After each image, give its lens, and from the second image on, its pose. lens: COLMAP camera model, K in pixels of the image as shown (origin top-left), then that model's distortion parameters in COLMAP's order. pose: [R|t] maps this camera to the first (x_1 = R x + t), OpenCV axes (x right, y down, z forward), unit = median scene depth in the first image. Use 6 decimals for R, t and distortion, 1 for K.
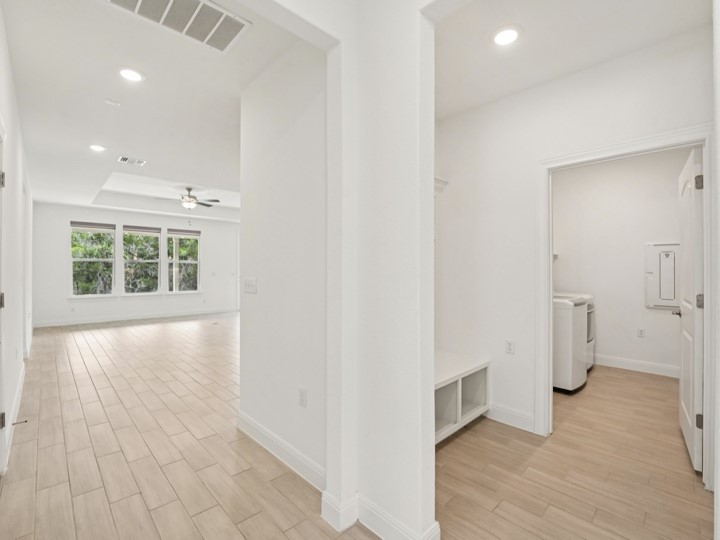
lens RADIAL K [[324.5, 0, 338.6], [0, 324.5, 270.2], [0, 0, 1]] dist [-0.002246, -0.000388]
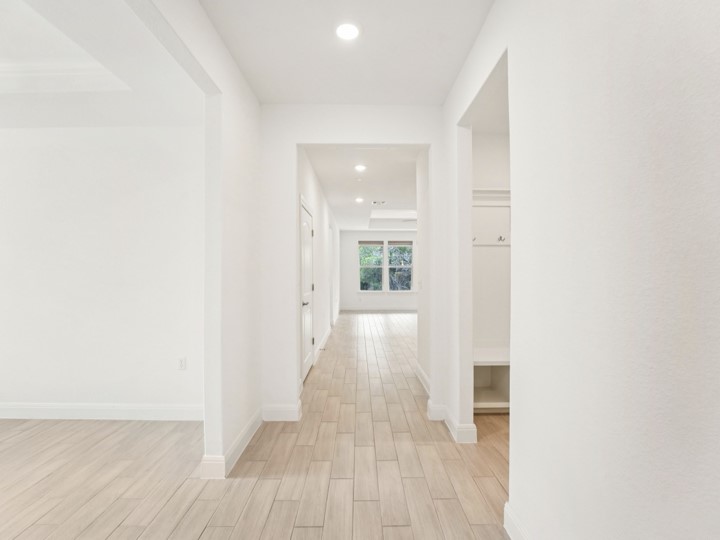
lens RADIAL K [[332.2, 0, 360.0], [0, 332.2, 270.0], [0, 0, 1]] dist [-0.000458, 0.000028]
pose [[0.738247, -0.011027, -0.674440, 0.636766], [0.003919, 0.999920, -0.012059, 0.005548], [0.674519, 0.006260, 0.738231, -0.404195]]
